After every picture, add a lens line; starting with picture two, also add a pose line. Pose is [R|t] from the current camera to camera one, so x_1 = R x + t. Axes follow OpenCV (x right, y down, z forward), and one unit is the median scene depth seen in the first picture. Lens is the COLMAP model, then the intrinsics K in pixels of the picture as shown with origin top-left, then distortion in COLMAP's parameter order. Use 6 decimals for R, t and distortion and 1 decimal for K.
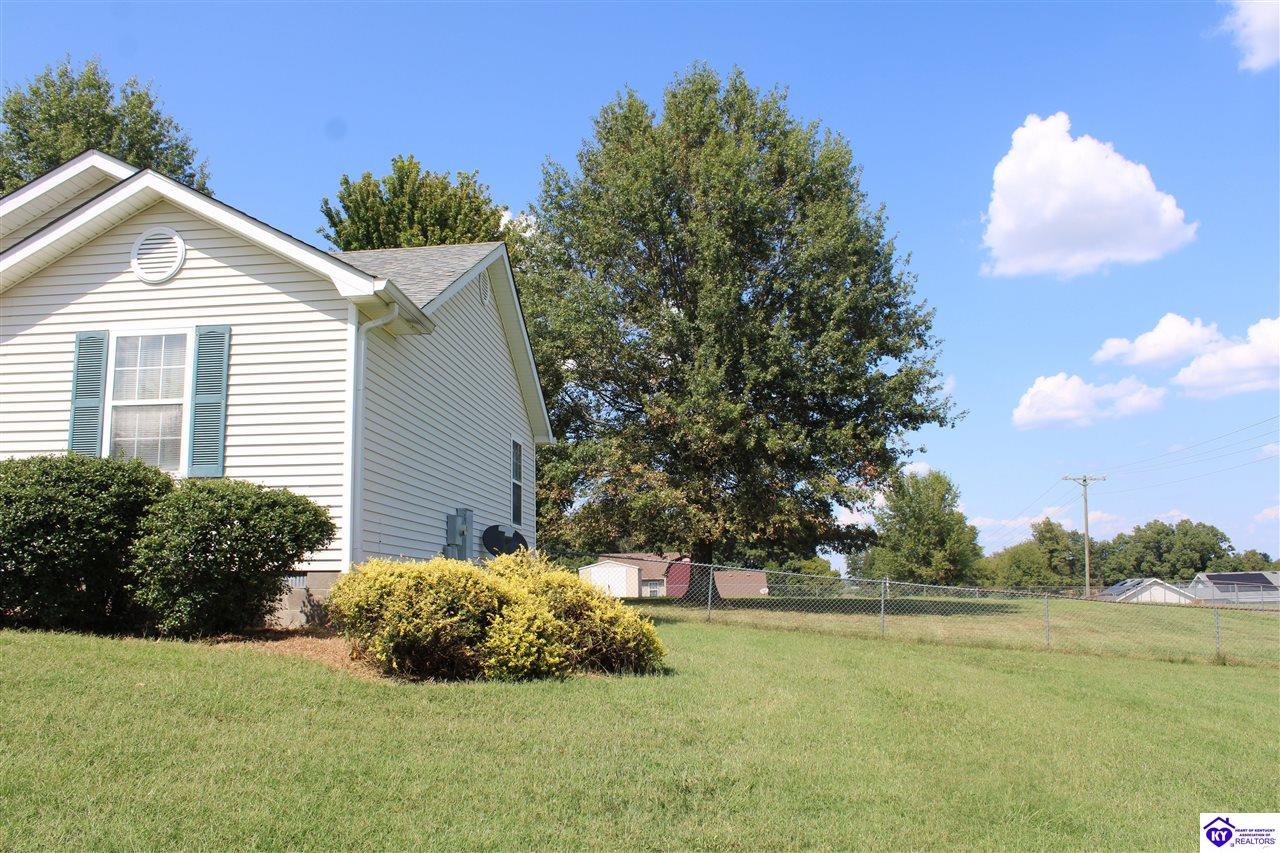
lens RADIAL K [[1078.2, 0, 640.0], [0, 1078.2, 426.5], [0, 0, 1]] dist [-0.171569, 0.171884]
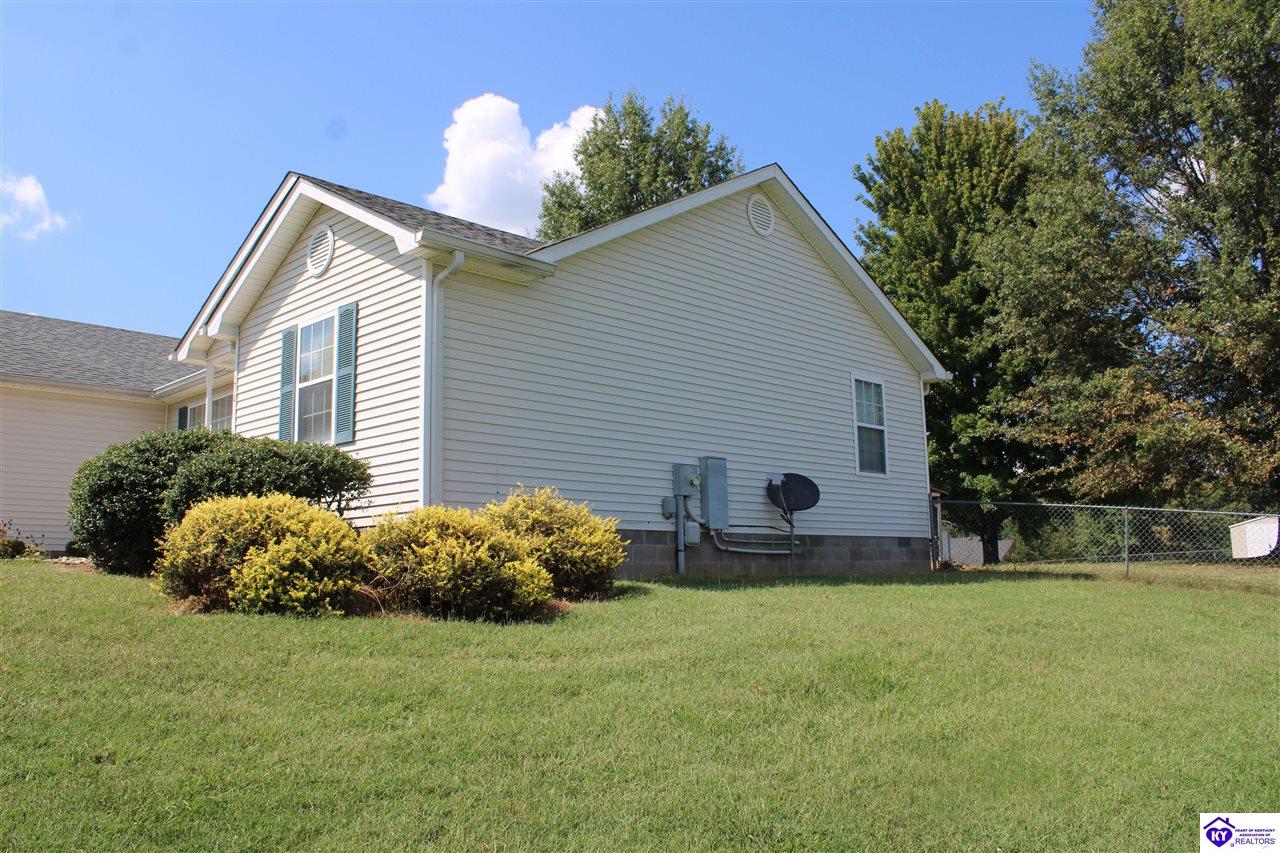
lens RADIAL K [[1078.2, 0, 640.0], [0, 1078.2, 426.5], [0, 0, 1]] dist [-0.171569, 0.171884]
pose [[0.767823, -0.096400, -0.633368, 0.513151], [0.107912, 0.993950, -0.020462, 0.085162], [0.631508, -0.052637, 0.773580, 0.330102]]
